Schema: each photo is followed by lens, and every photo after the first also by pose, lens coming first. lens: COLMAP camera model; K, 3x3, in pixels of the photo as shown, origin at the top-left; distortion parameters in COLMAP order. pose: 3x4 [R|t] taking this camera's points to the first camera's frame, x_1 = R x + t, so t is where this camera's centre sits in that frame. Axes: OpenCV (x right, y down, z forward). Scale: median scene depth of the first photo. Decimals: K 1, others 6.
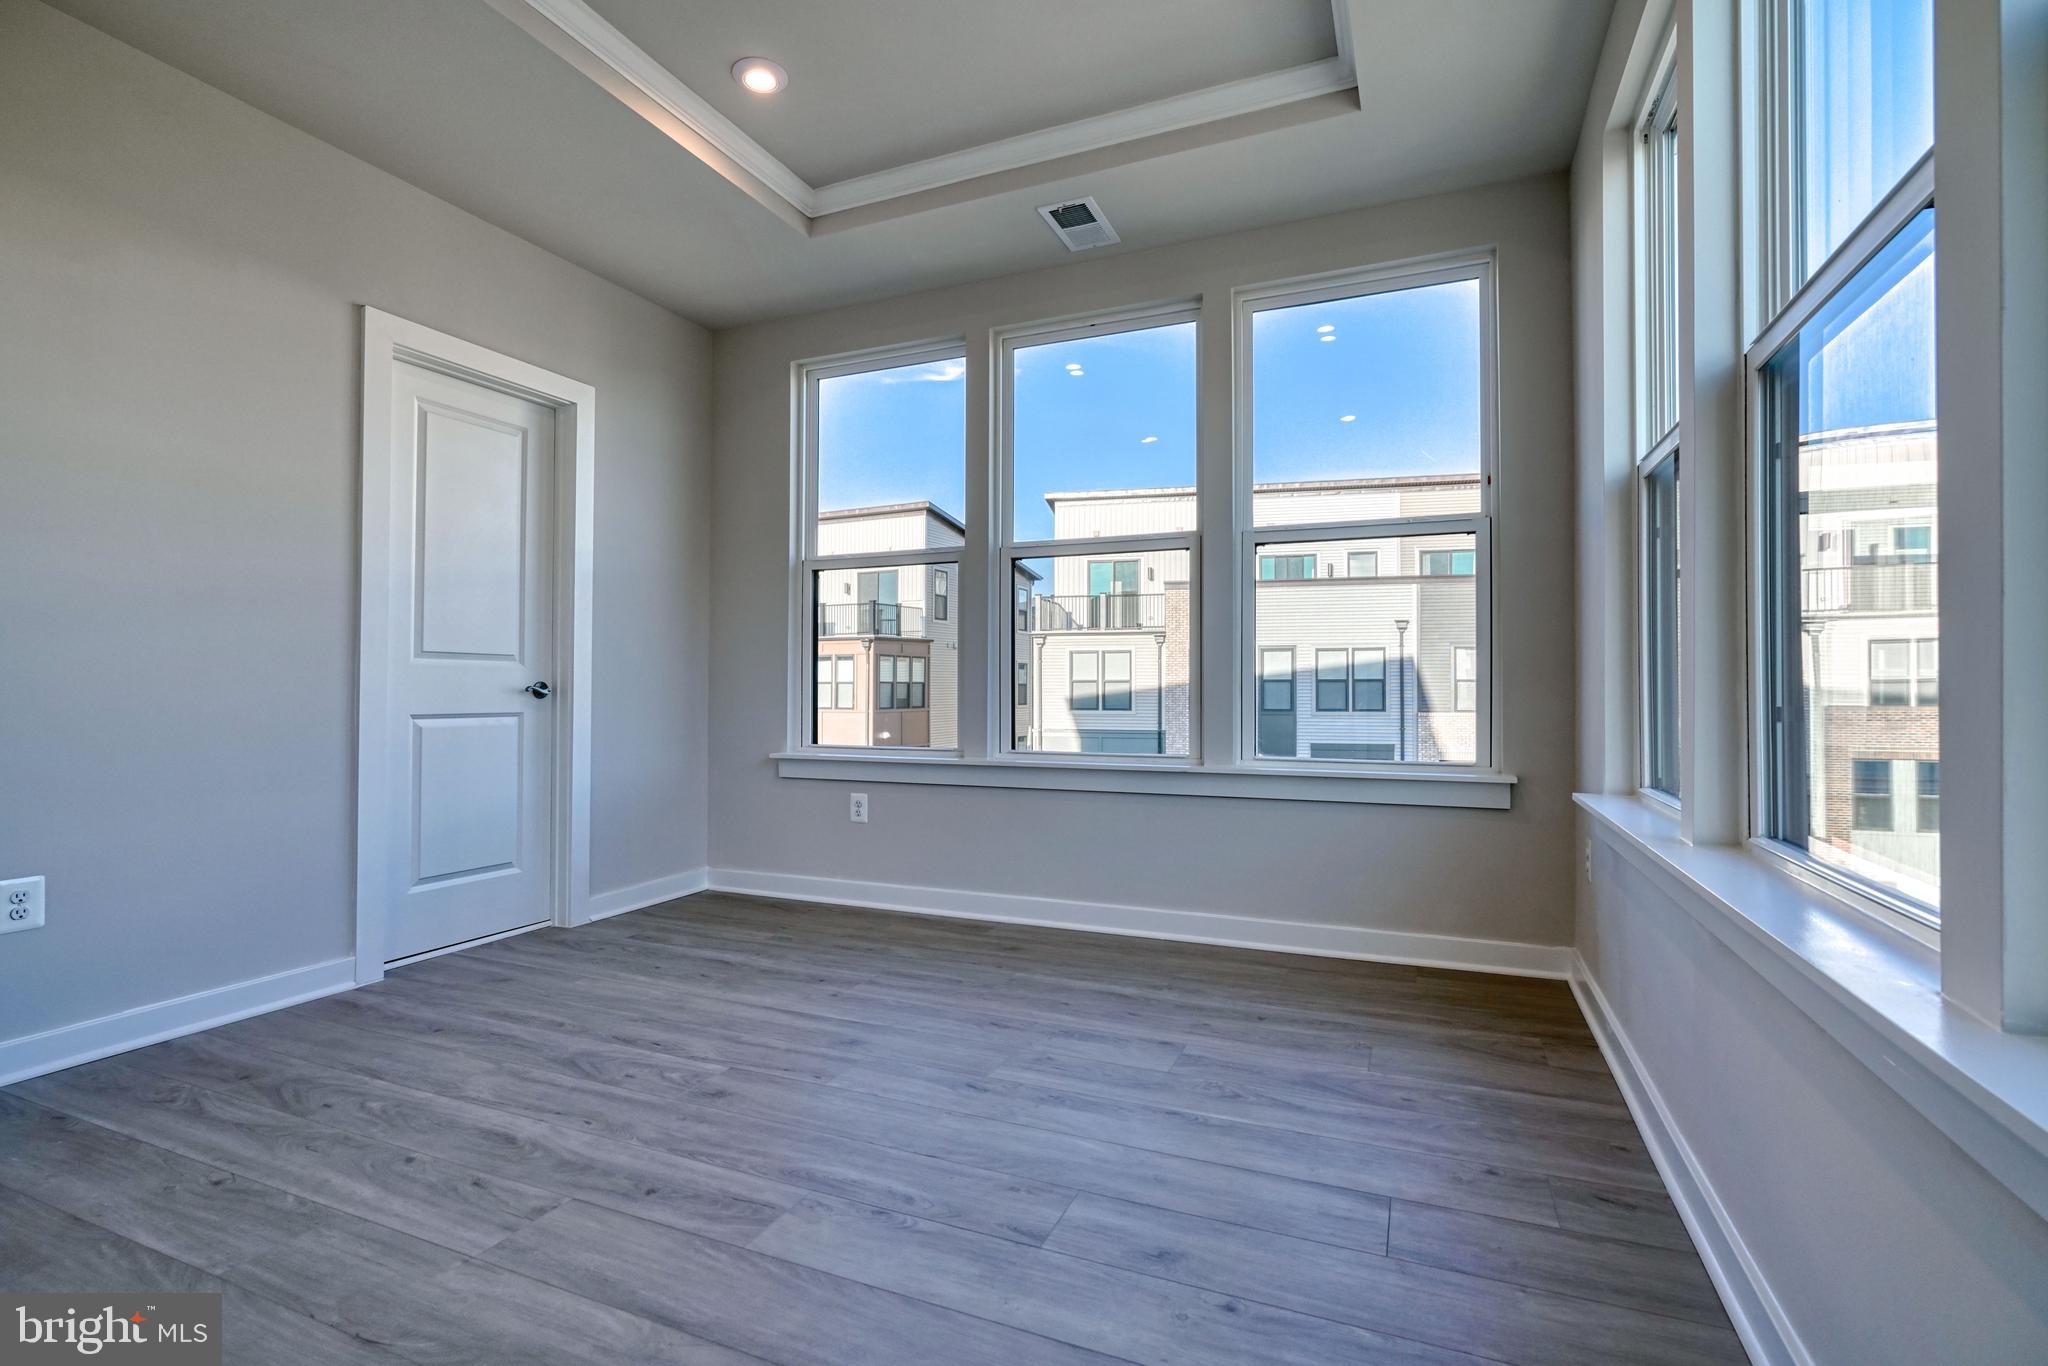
lens RADIAL K [[923.7, 0, 1018.7], [0, 923.7, 680.0], [0, 0, 1]] dist [-0.008329, 0.001277]
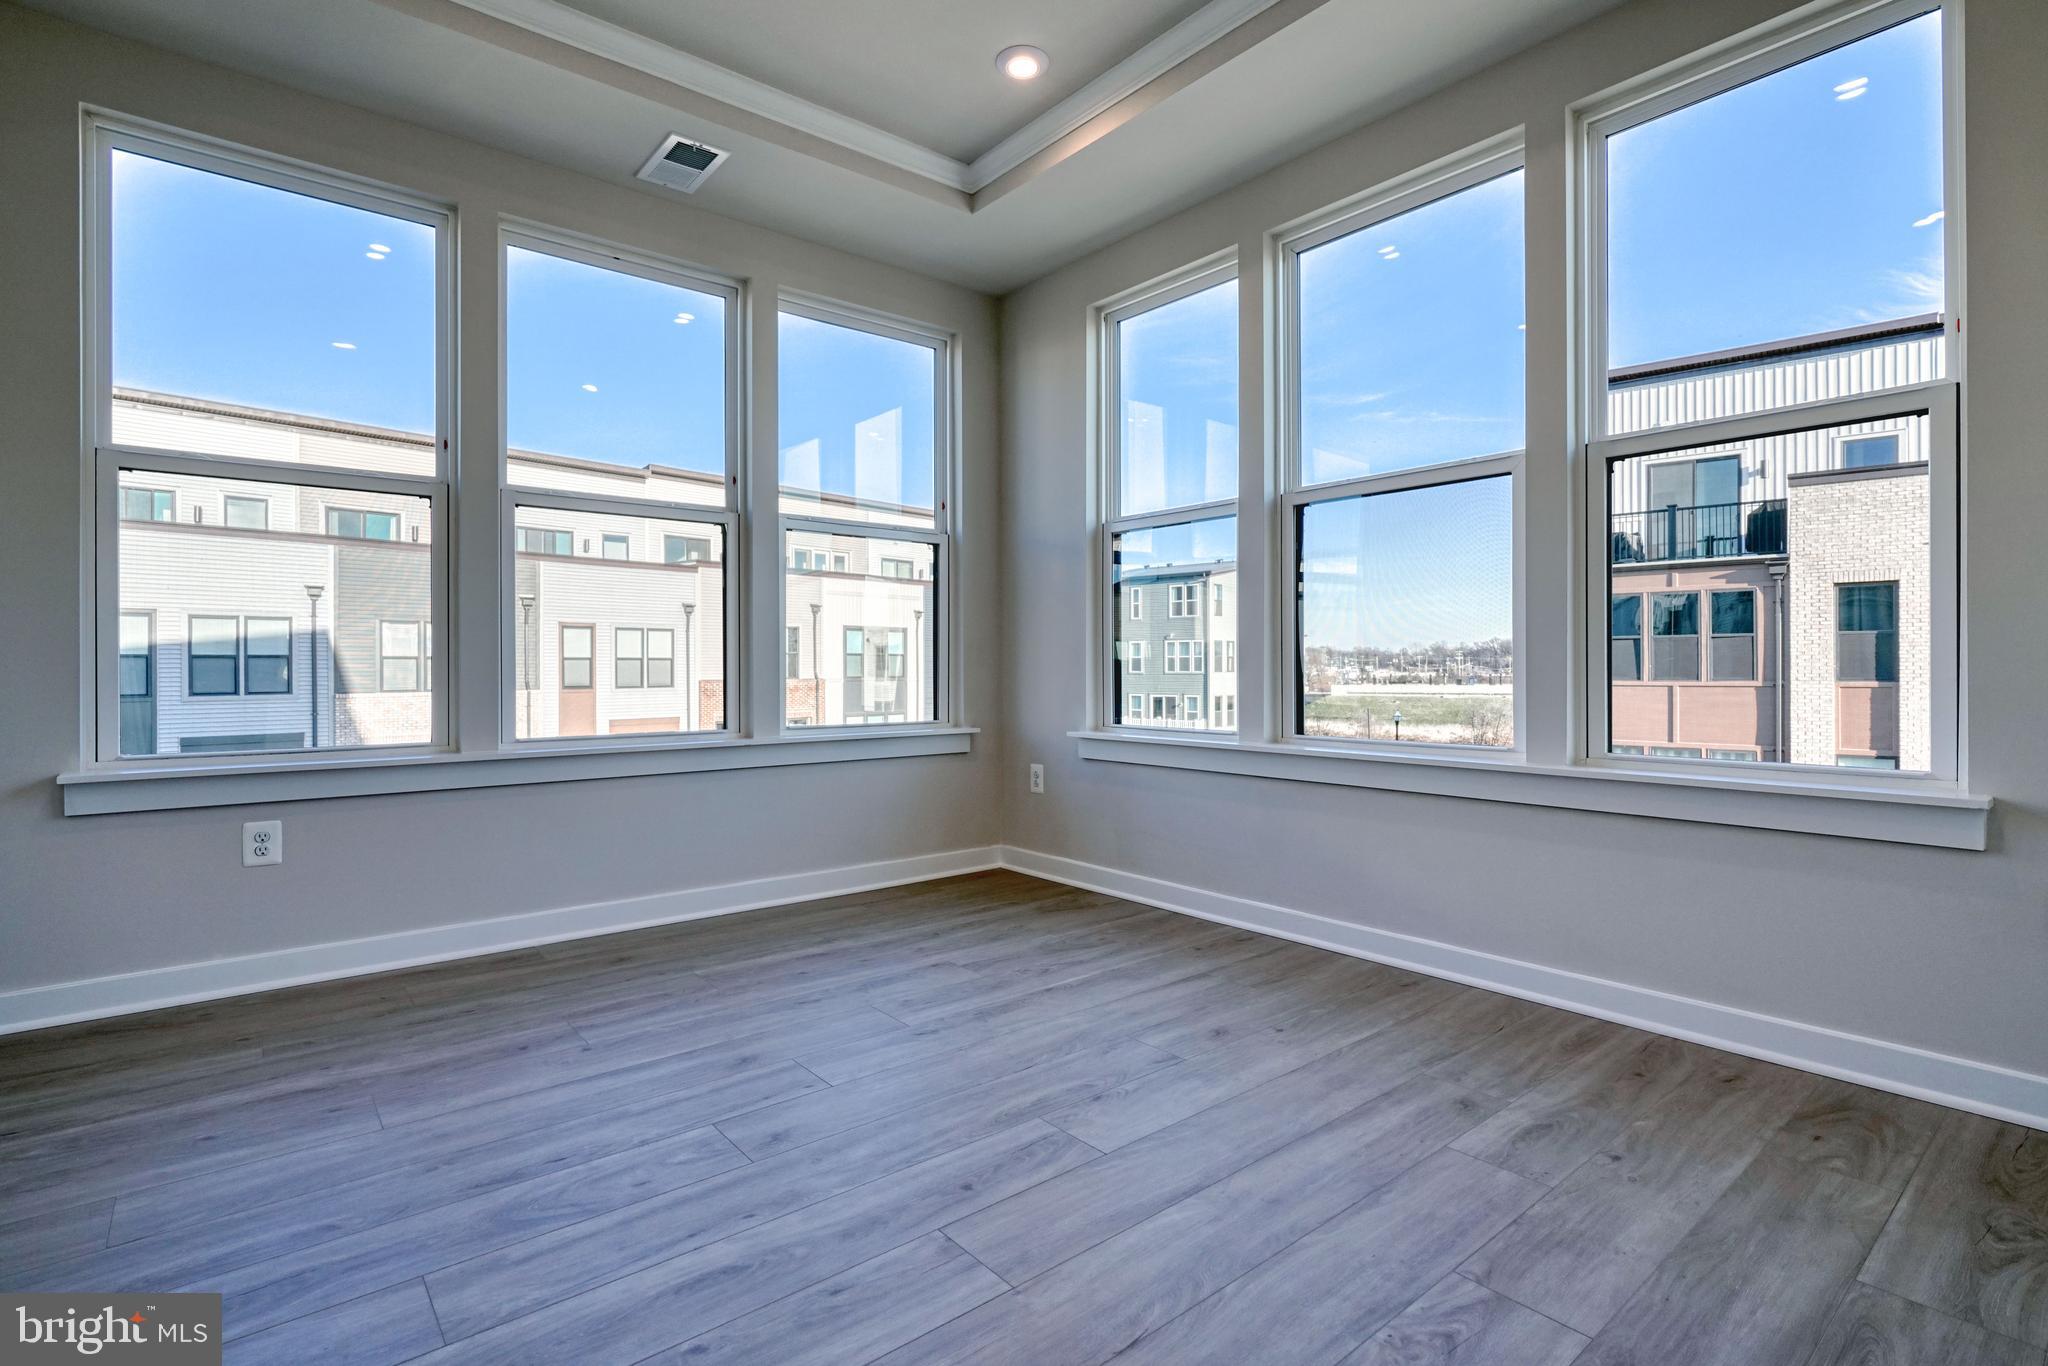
lens RADIAL K [[967.4, 0, 989.2], [0, 967.4, 671.9], [0, 0, 1]] dist [-0.003511, 0.000533]
pose [[0.479747, -0.004993, 0.877392, -0.872345], [-0.007724, 0.999921, 0.009914, 0.007663], [-0.877373, -0.011533, 0.479671, 0.347847]]
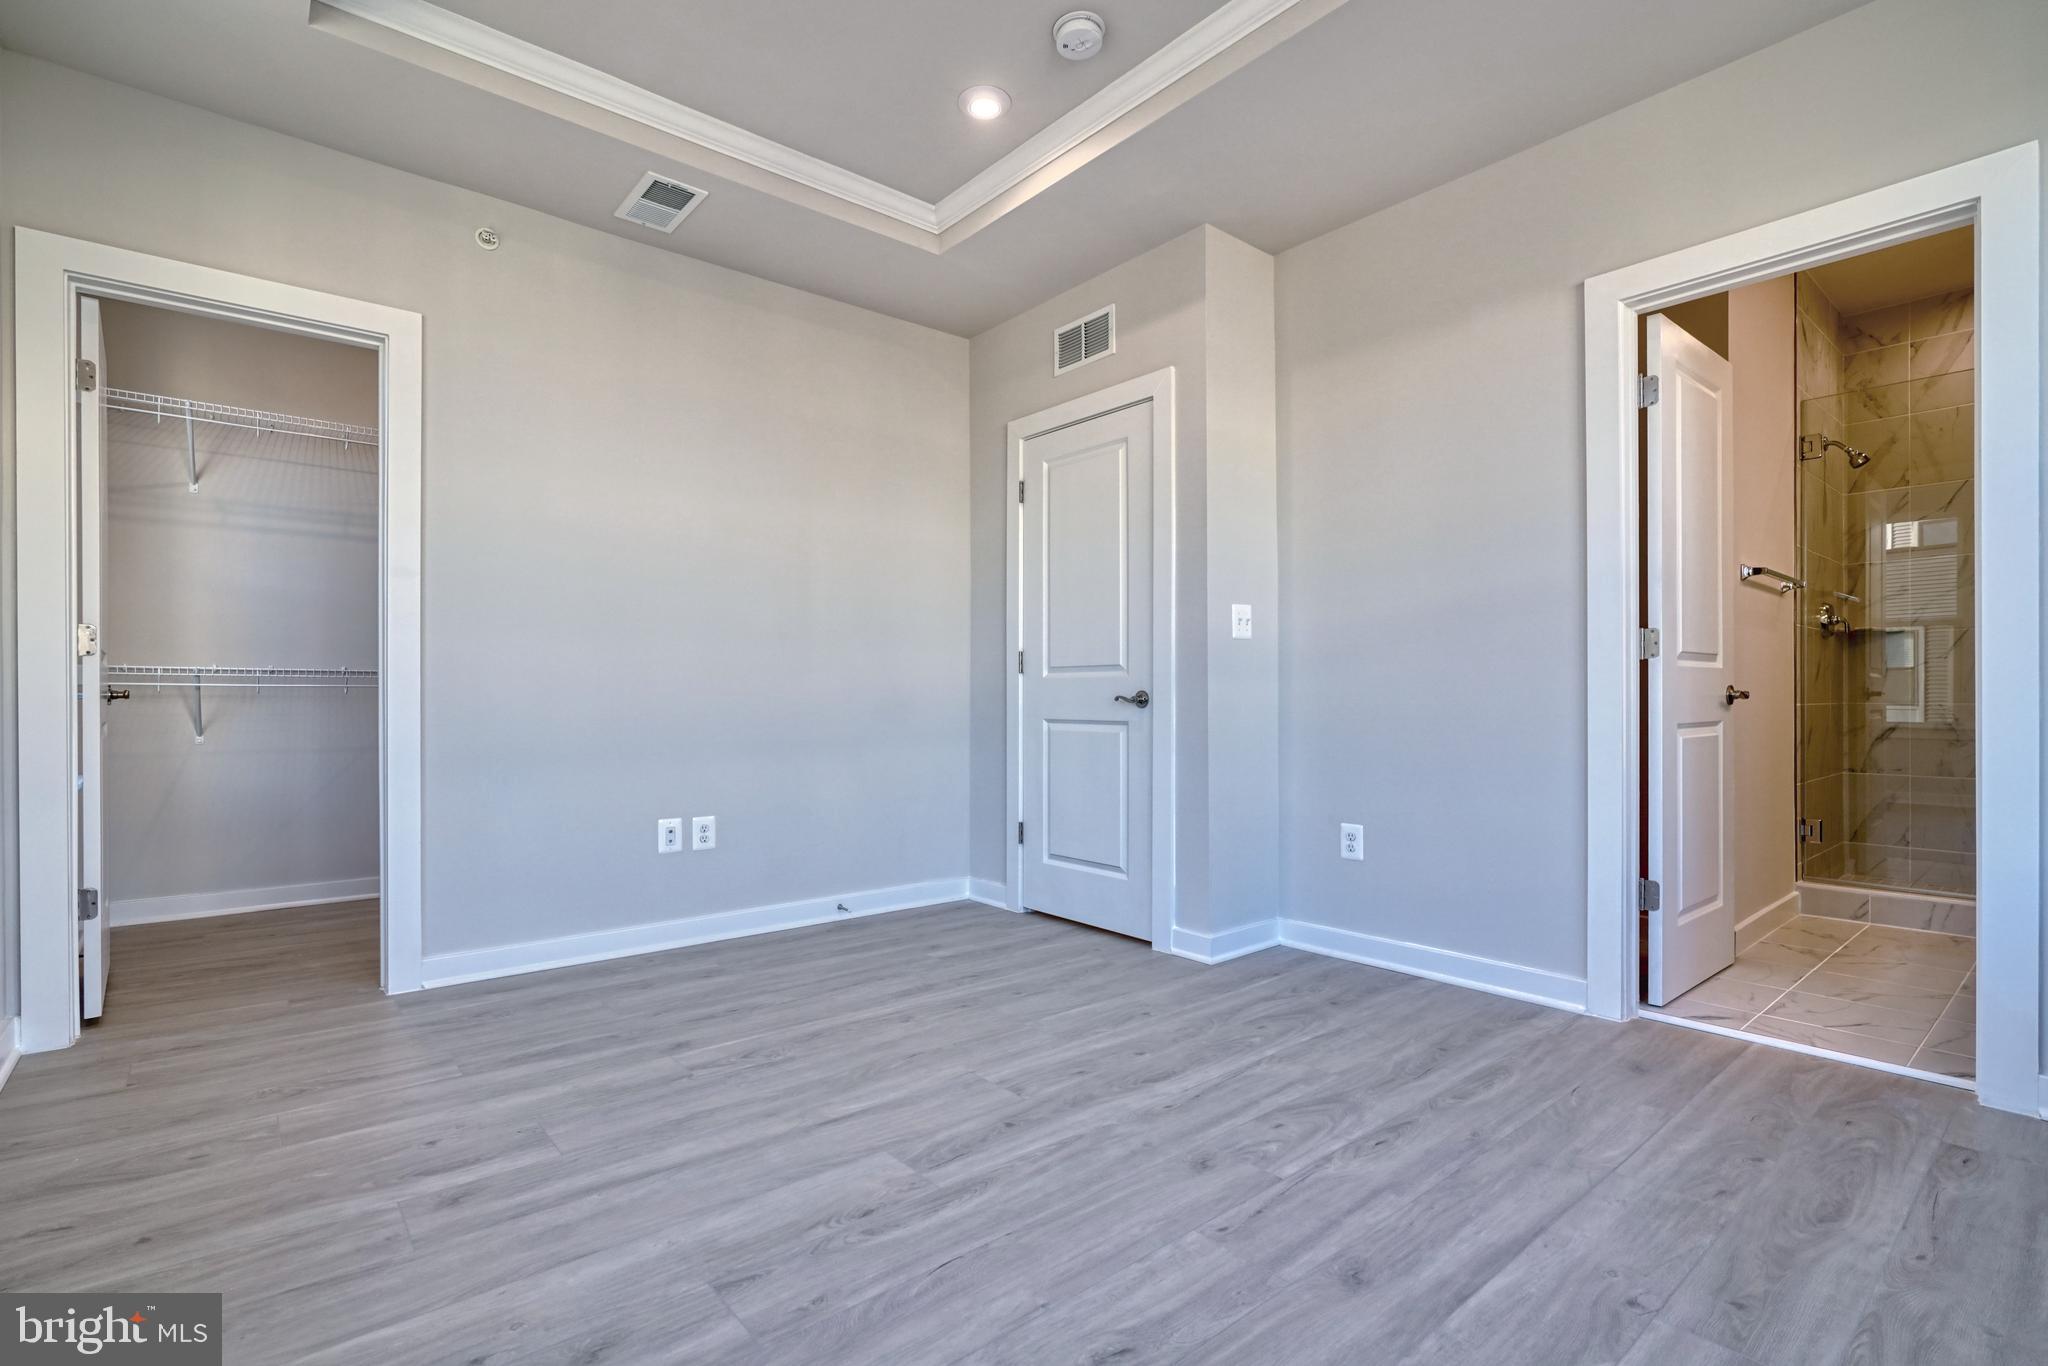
lens RADIAL K [[957.0, 0, 1016.7], [0, 957.0, 691.9], [0, 0, 1]] dist [-0.000732, 0.001150]
pose [[-0.441174, -0.002914, -0.897417, 0.477915], [0.012011, 0.999886, -0.009151, 0.010358], [0.897341, -0.014816, -0.441089, 1.071323]]
